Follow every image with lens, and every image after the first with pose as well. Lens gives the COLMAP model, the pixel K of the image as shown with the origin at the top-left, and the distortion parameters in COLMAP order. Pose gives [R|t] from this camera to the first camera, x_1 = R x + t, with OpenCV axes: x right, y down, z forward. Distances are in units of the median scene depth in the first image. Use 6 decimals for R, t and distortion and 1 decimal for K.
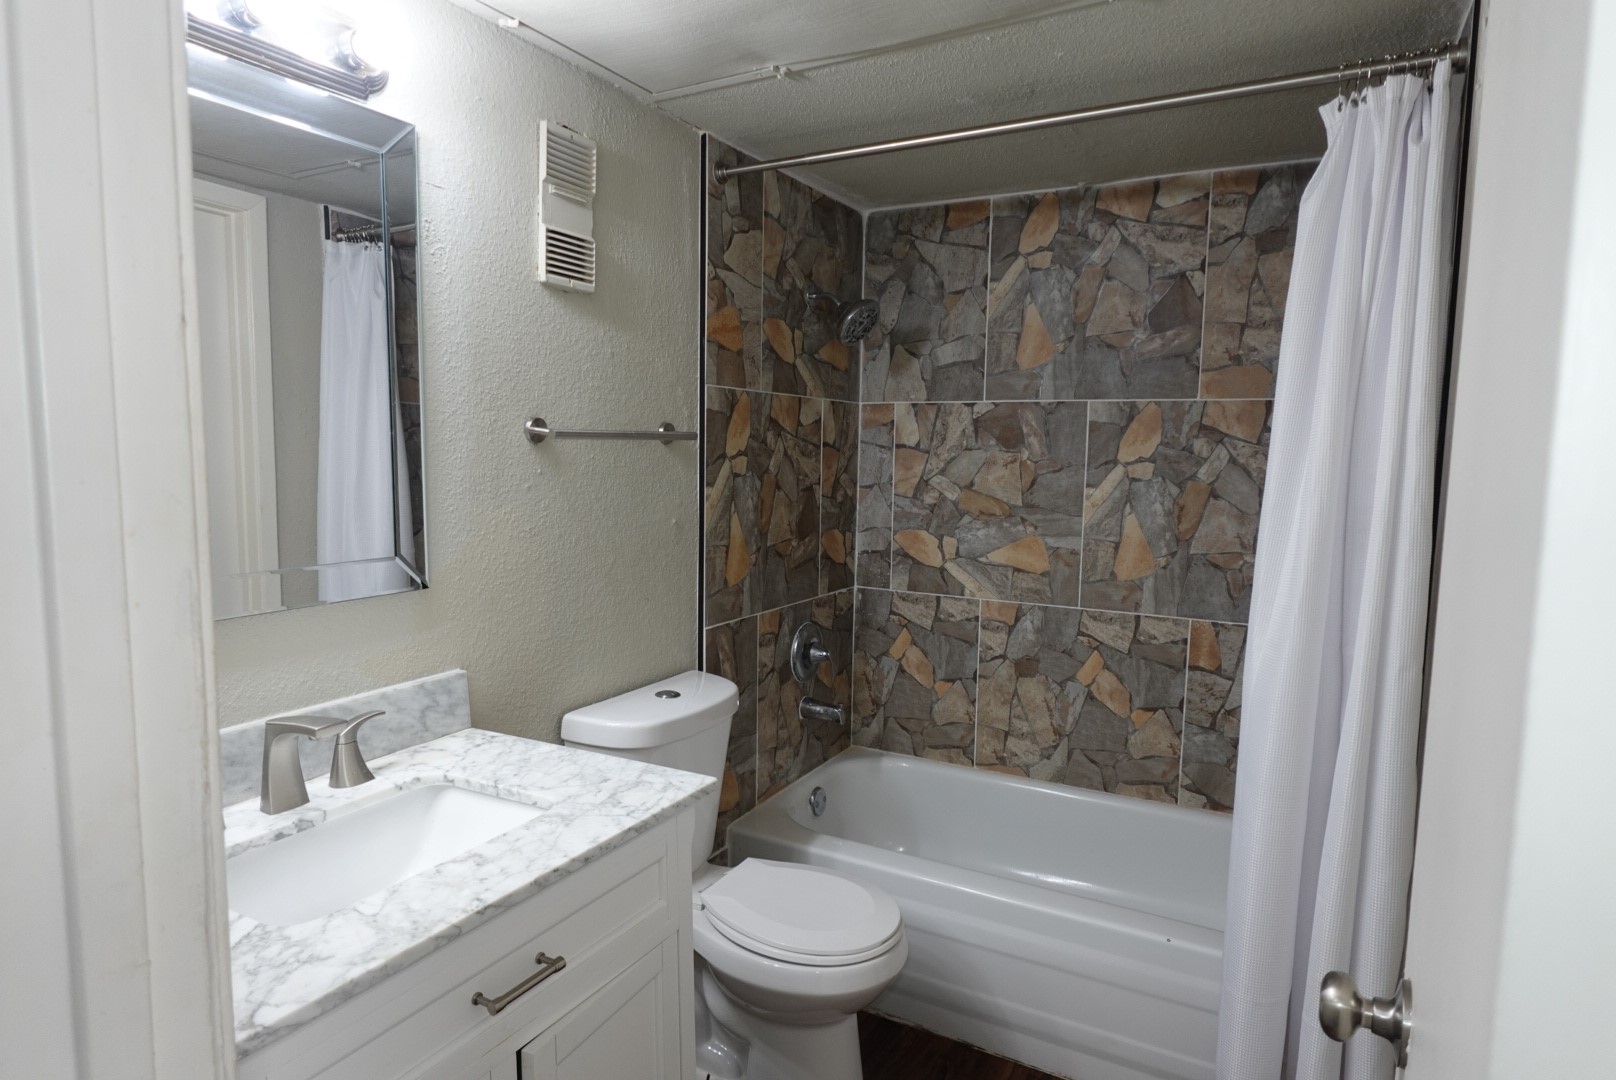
lens RADIAL K [[912.9, 0, 794.4], [0, 912.9, 539.4], [0, 0, 1]] dist [-0.004717, 0.001894]
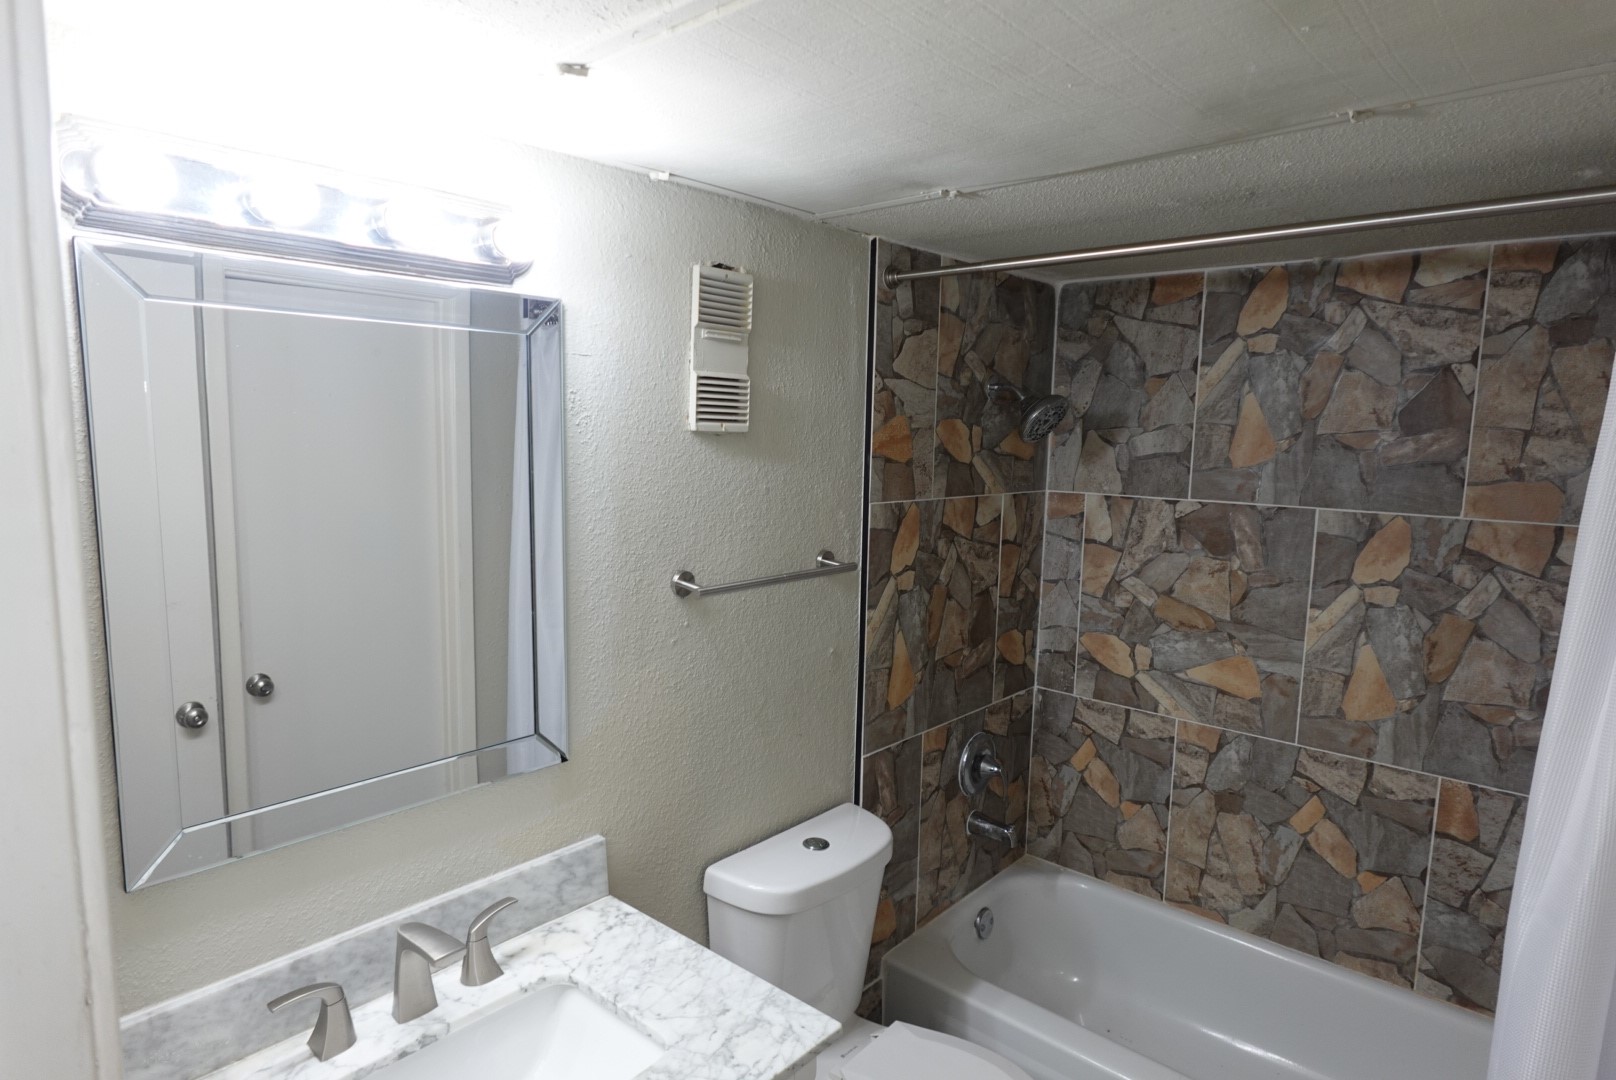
lens RADIAL K [[912.9, 0, 790.9], [0, 912.9, 552.2], [0, 0, 1]] dist [-0.004717, 0.001894]
pose [[0.975808, 0.030428, -0.216503, 0.026224], [-0.026302, 0.999414, 0.021914, -0.123356], [0.217043, -0.015690, 0.976036, 0.054296]]
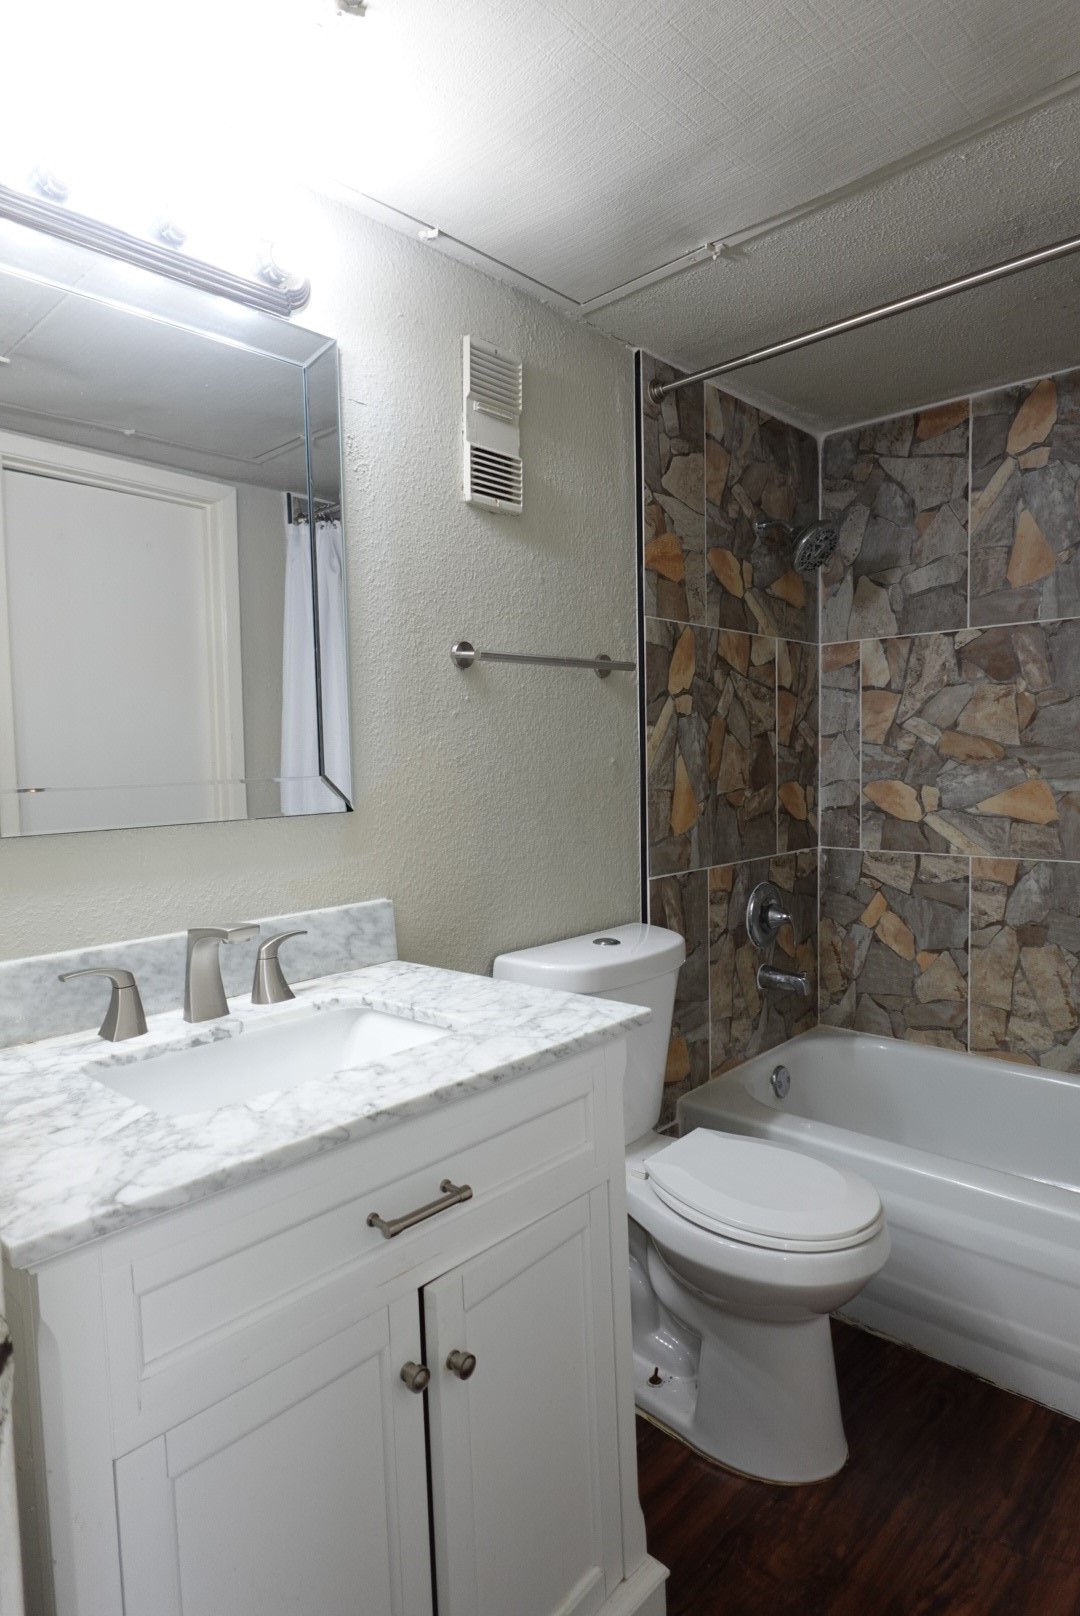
lens RADIAL K [[912.9, 0, 522.9], [0, 912.9, 806.3], [0, 0, 1]] dist [-0.004717, 0.001894]
pose [[0.968636, -0.020191, -0.247663, 0.008695], [0.010859, 0.999181, -0.038988, 0.053924], [0.248247, 0.035076, 0.968061, 0.063476]]
